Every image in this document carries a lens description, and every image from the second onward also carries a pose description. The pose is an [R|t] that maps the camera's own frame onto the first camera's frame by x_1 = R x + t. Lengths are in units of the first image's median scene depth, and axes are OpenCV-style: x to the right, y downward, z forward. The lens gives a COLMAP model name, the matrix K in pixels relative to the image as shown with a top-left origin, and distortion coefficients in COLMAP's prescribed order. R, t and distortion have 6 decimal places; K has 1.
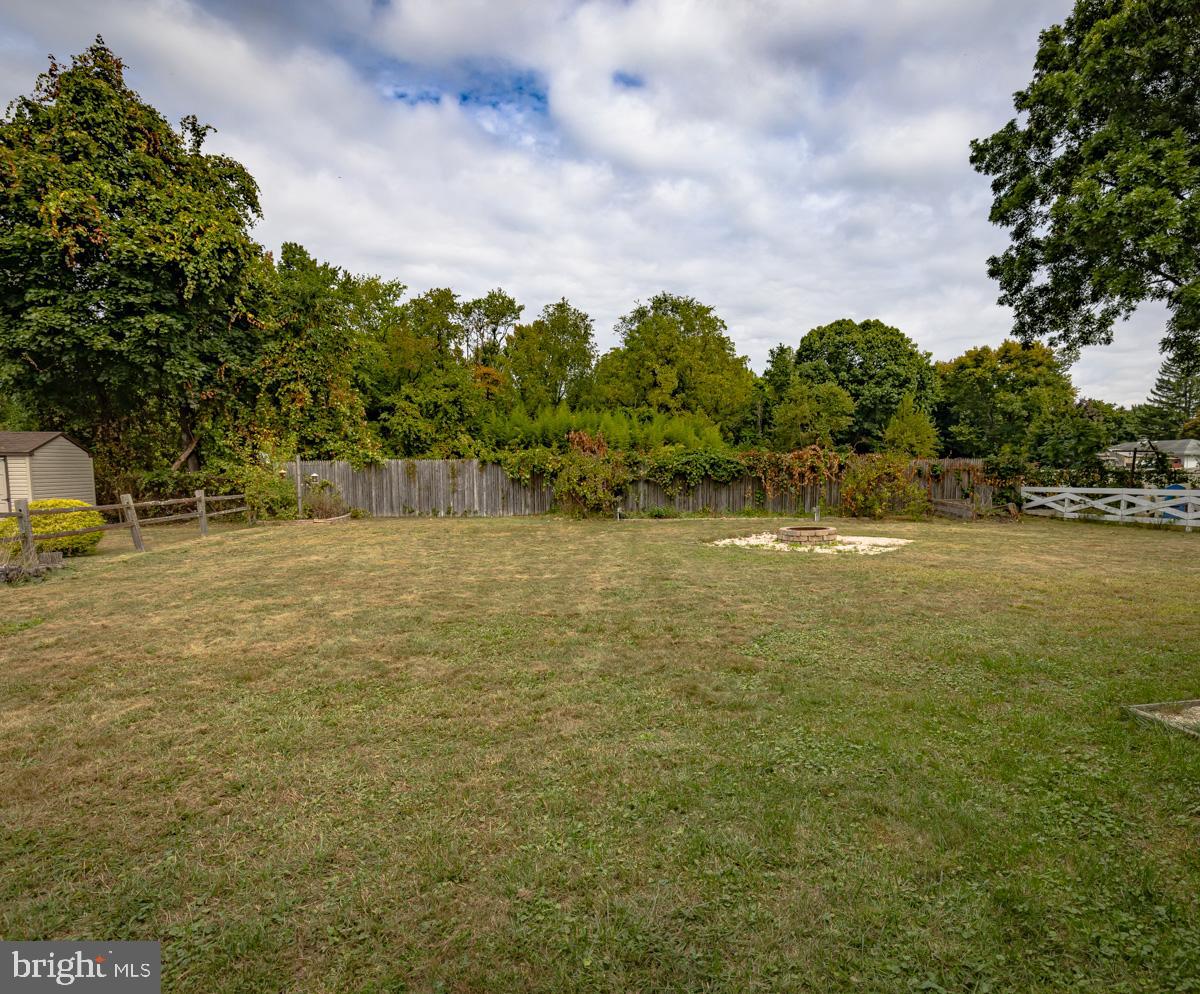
lens RADIAL K [[655.7, 0, 655.5], [0, 655.7, 532.0], [0, 0, 1]] dist [0.003822, 0.000043]
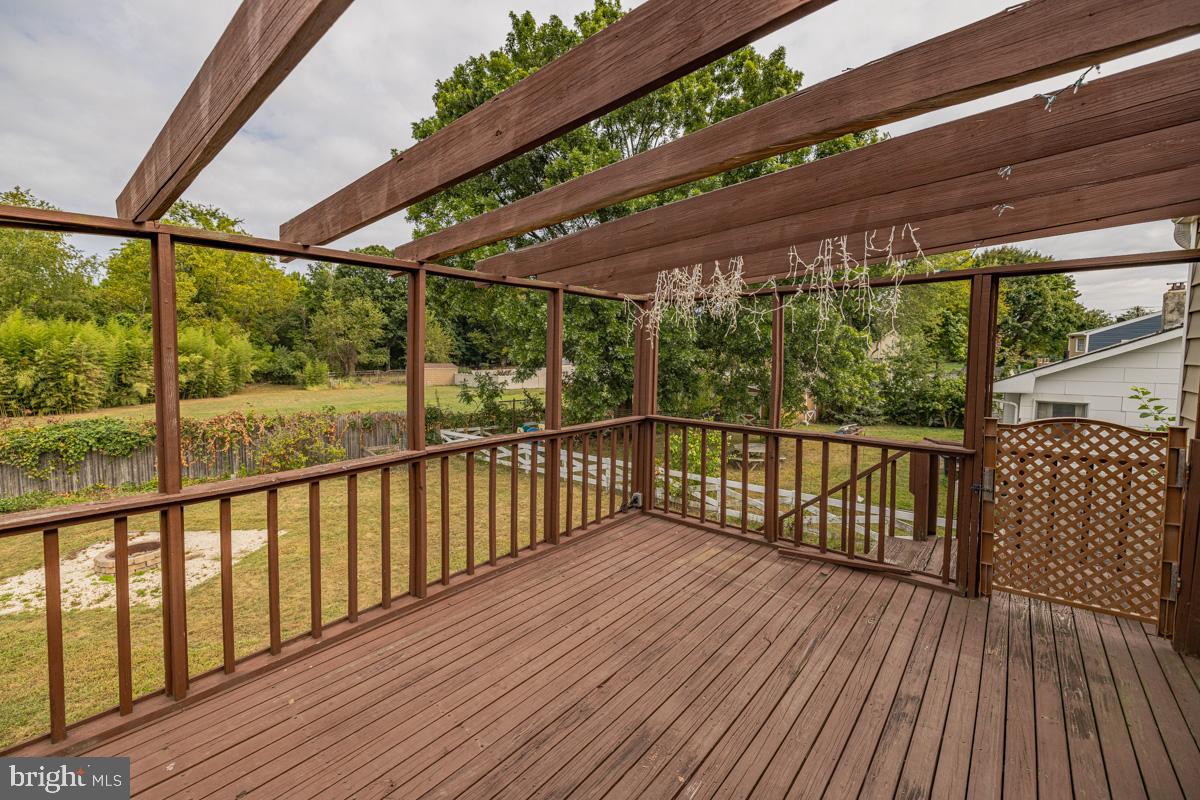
lens RADIAL K [[502.9, 0, 598.1], [0, 502.9, 395.5], [0, 0, 1]] dist [0.002845, 0.000171]
pose [[0.806547, -0.049036, 0.589133, 0.080698], [0.055096, 0.998452, 0.007676, -0.044503], [-0.588597, 0.026268, 0.808000, 0.007479]]
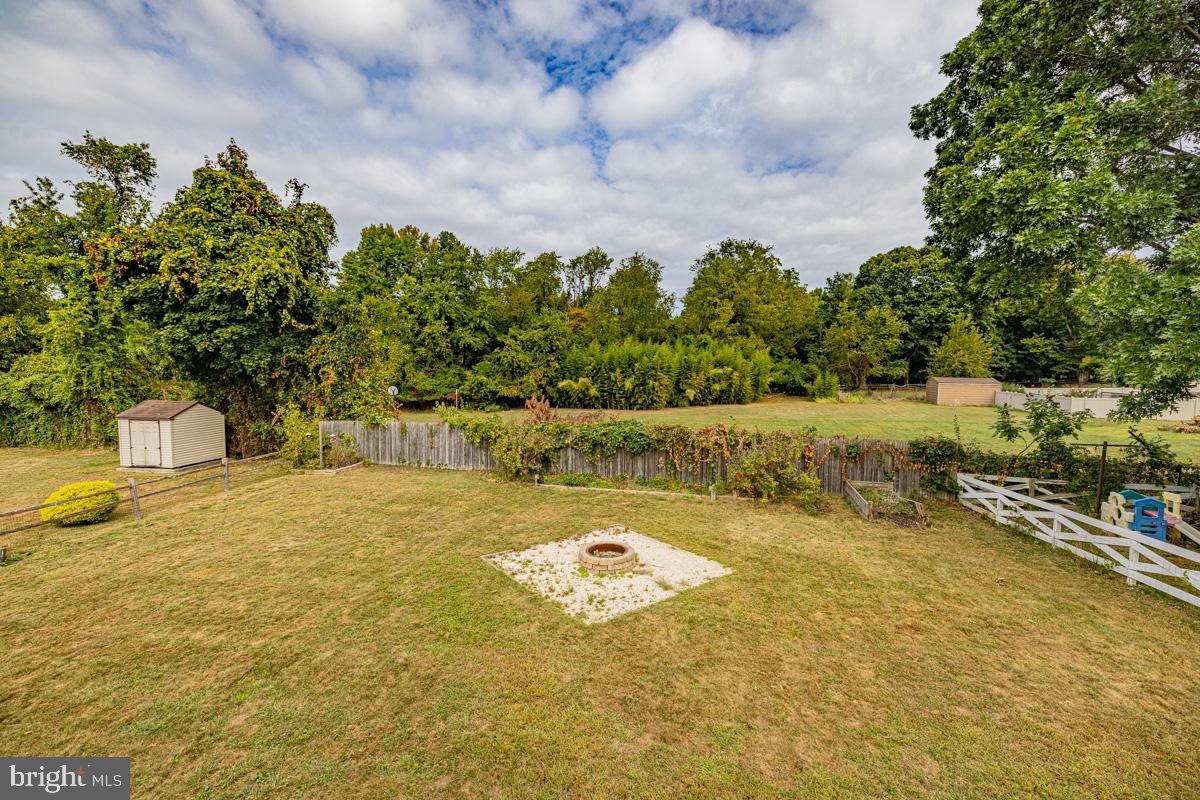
lens RADIAL K [[502.9, 0, 598.1], [0, 502.9, 395.5], [0, 0, 1]] dist [0.002845, 0.000171]
pose [[0.949961, 0.016996, -0.311906, 0.104956], [-0.027919, 0.999142, -0.030587, -0.049861], [0.311119, 0.037765, 0.949620, 0.060811]]
